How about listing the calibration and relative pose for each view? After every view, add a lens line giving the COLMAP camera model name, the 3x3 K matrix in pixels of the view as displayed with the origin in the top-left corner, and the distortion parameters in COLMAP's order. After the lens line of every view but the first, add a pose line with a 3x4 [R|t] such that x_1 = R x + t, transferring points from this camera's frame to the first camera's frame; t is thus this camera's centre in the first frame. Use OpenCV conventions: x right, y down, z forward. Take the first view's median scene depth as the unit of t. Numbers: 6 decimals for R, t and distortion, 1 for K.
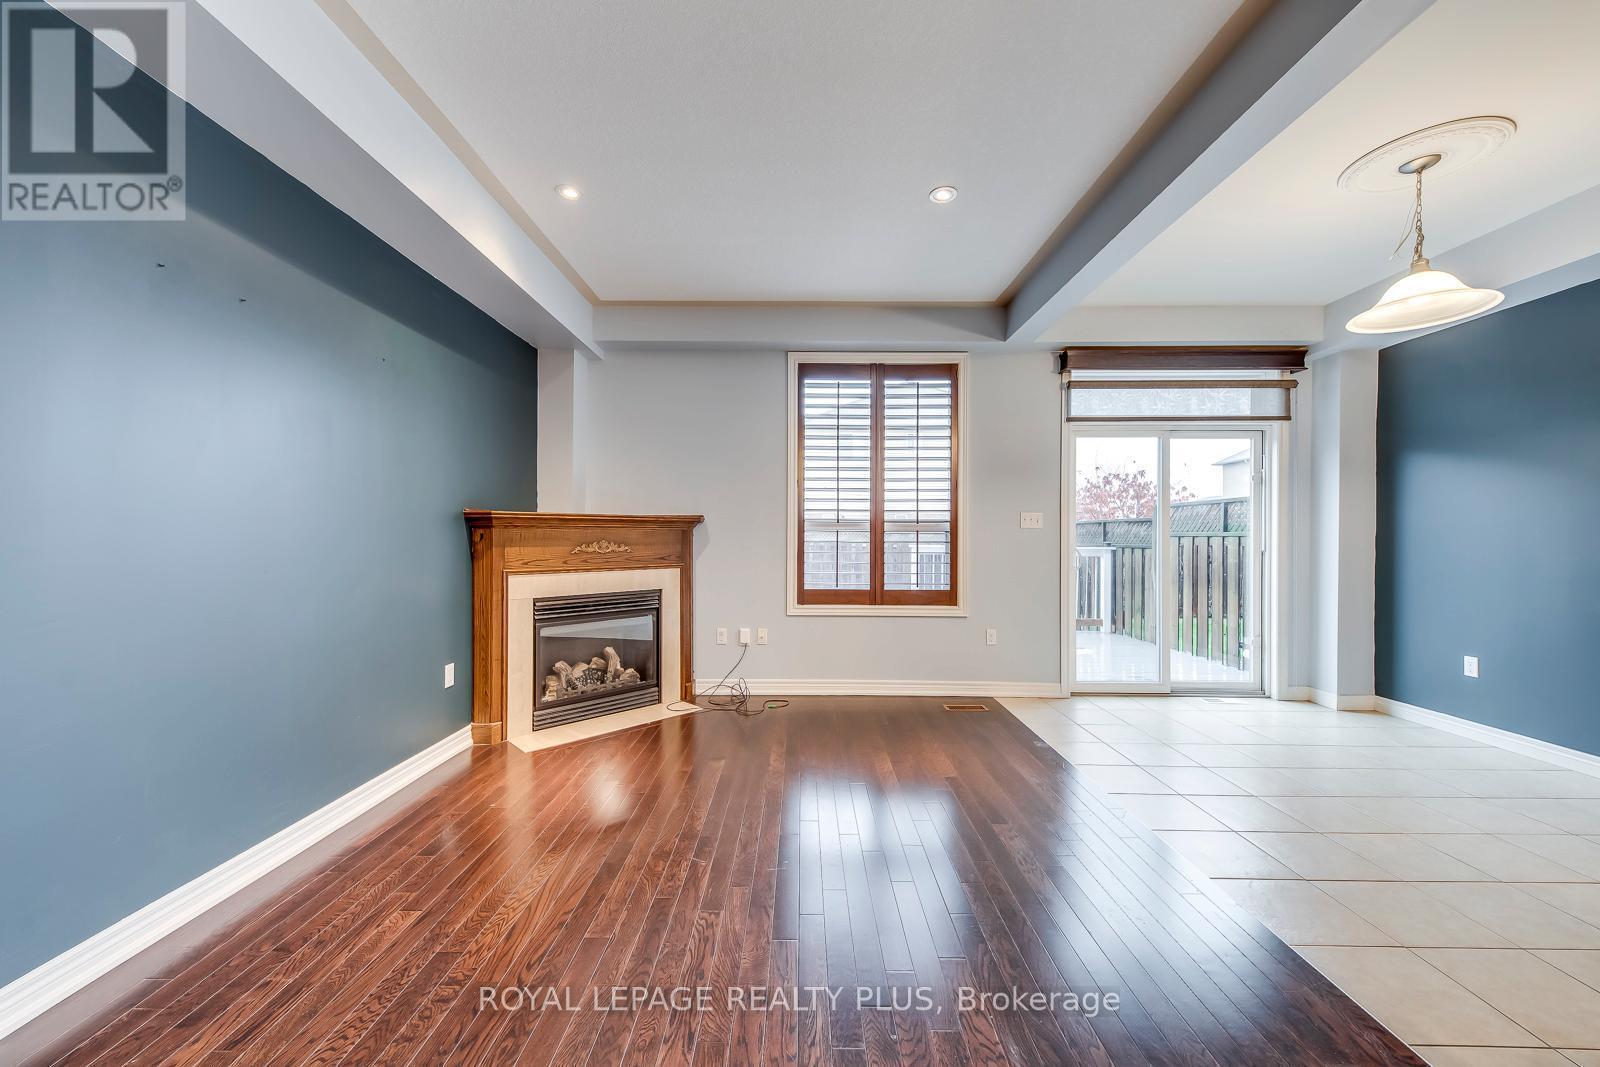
lens RADIAL K [[594.3, 0, 793.8], [0, 594.3, 536.2], [0, 0, 1]] dist [0.007819, -0.001291]
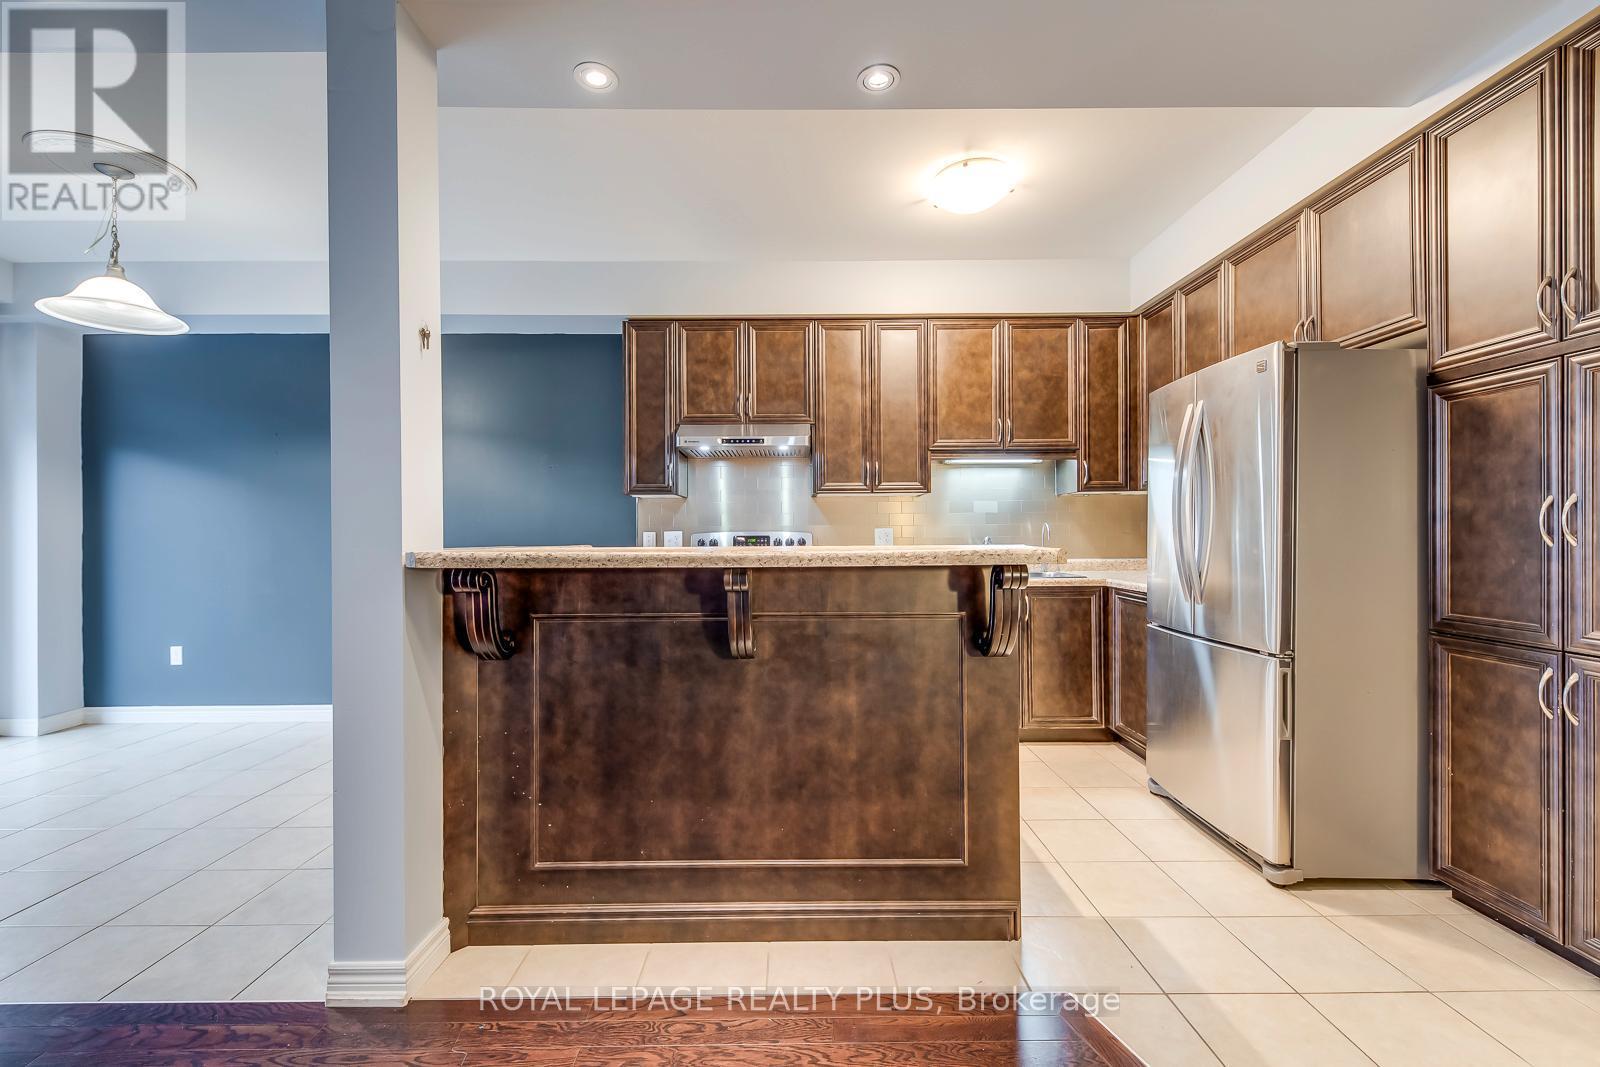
lens RADIAL K [[651.1, 0, 793.8], [0, 651.1, 537.5], [0, 0, 1]] dist [0.012953, -0.004279]
pose [[-0.015780, -0.009862, 0.999827, -0.058473], [0.005566, 0.999935, 0.009951, -0.000053], [-0.999860, 0.005722, -0.015724, -0.081400]]
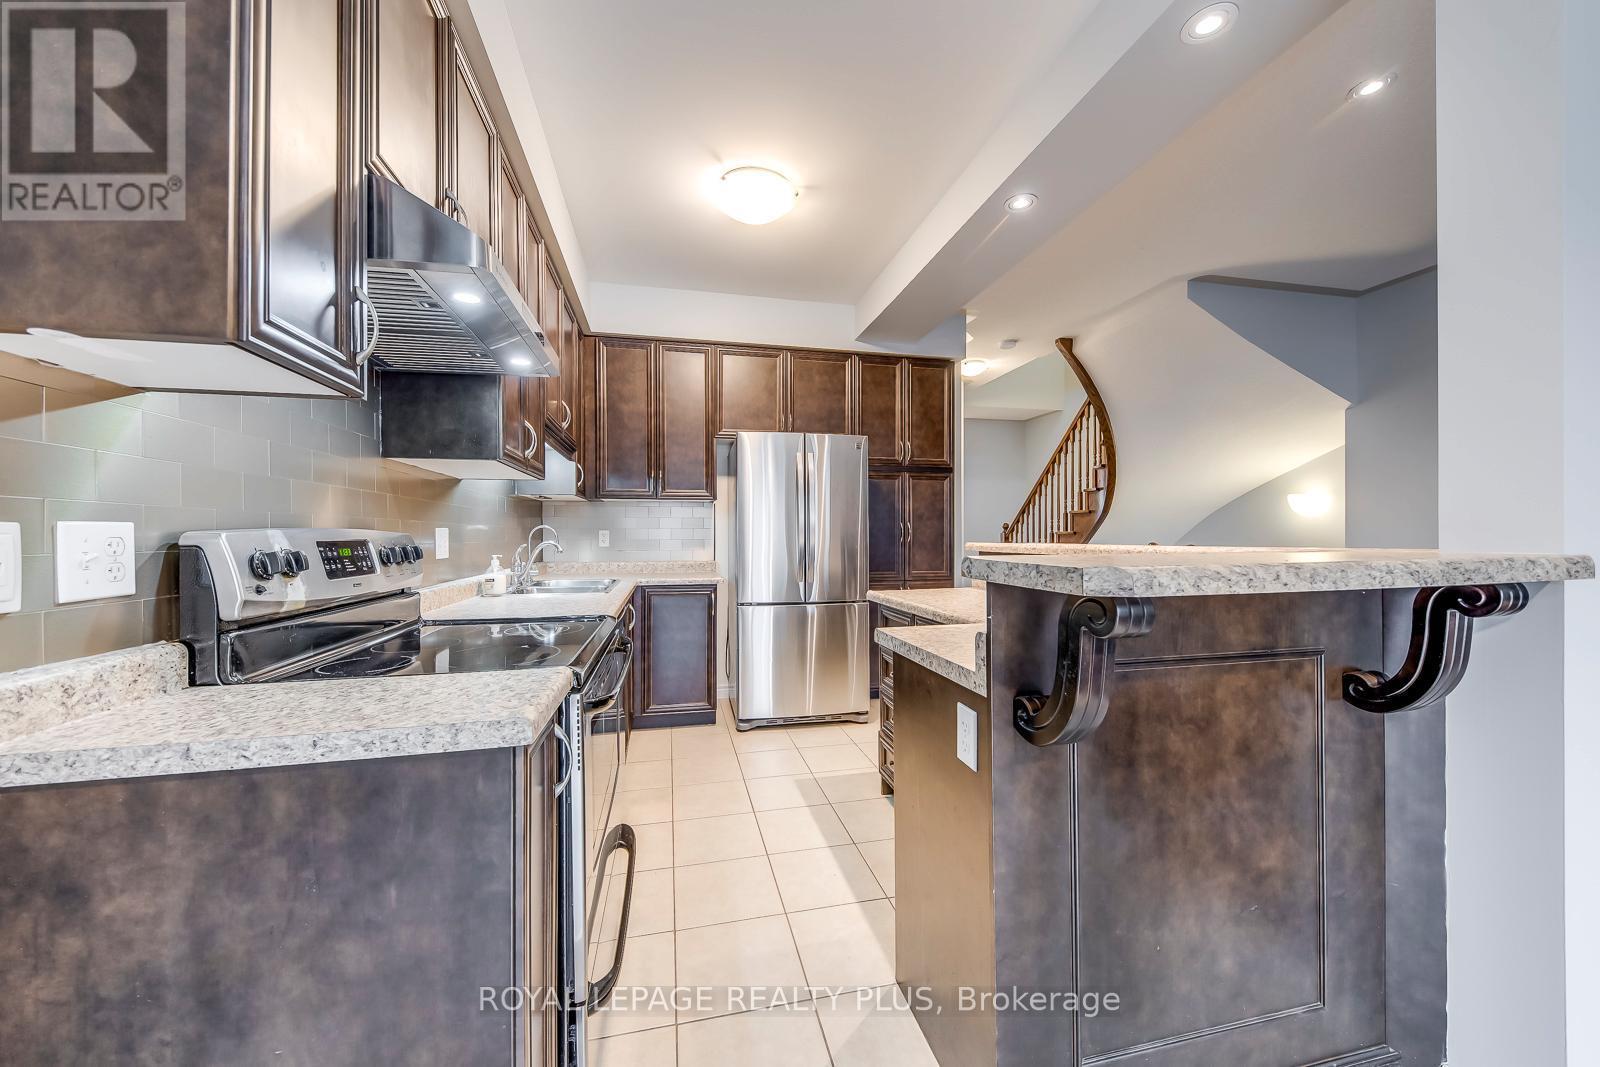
lens RADIAL K [[577.3, 0, 794.3], [0, 577.3, 538.3], [0, 0, 1]] dist [0.012437, -0.004066]
pose [[-0.973650, -0.000590, -0.228047, 0.733185], [-0.000989, 0.999998, 0.001635, 0.004703], [0.228046, 0.001818, -0.973649, 0.338423]]
